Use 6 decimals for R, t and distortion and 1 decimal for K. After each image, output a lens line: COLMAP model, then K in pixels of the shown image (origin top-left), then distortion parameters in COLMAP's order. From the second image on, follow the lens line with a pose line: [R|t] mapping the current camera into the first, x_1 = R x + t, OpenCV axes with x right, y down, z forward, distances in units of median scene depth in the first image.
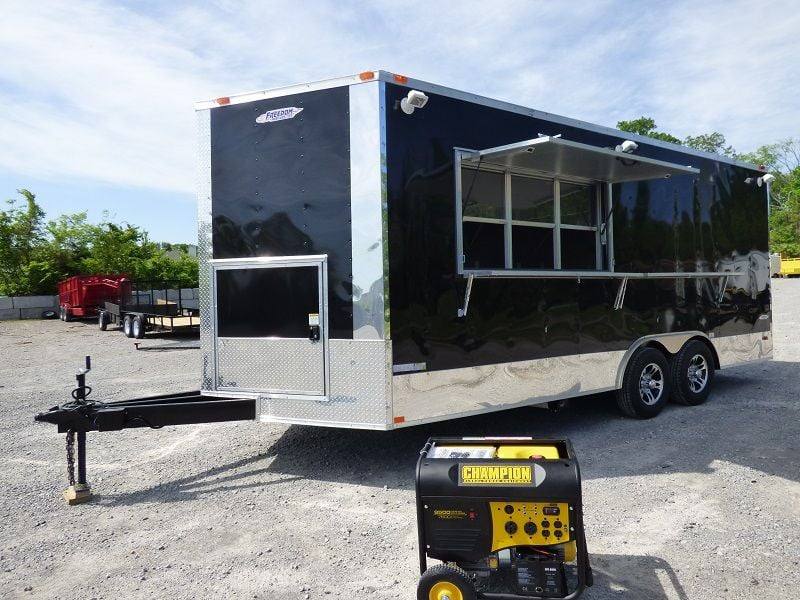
lens RADIAL K [[544.3, 0, 398.7], [0, 544.3, 296.1], [0, 0, 1]] dist [-0.019452, -0.000158]
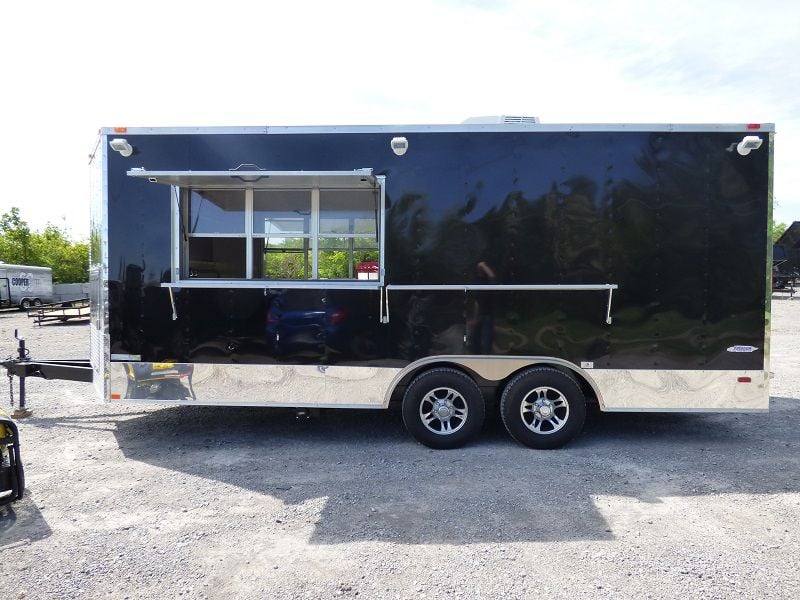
lens RADIAL K [[540.4, 0, 400.0], [0, 540.4, 300.0], [0, 0, 1]] dist [-0.016452, -0.008258]
pose [[0.811370, 0.044740, -0.582818, 1.228195], [-0.023720, 0.998765, 0.043648, -0.071385], [0.584051, -0.021590, 0.811430, 0.346485]]
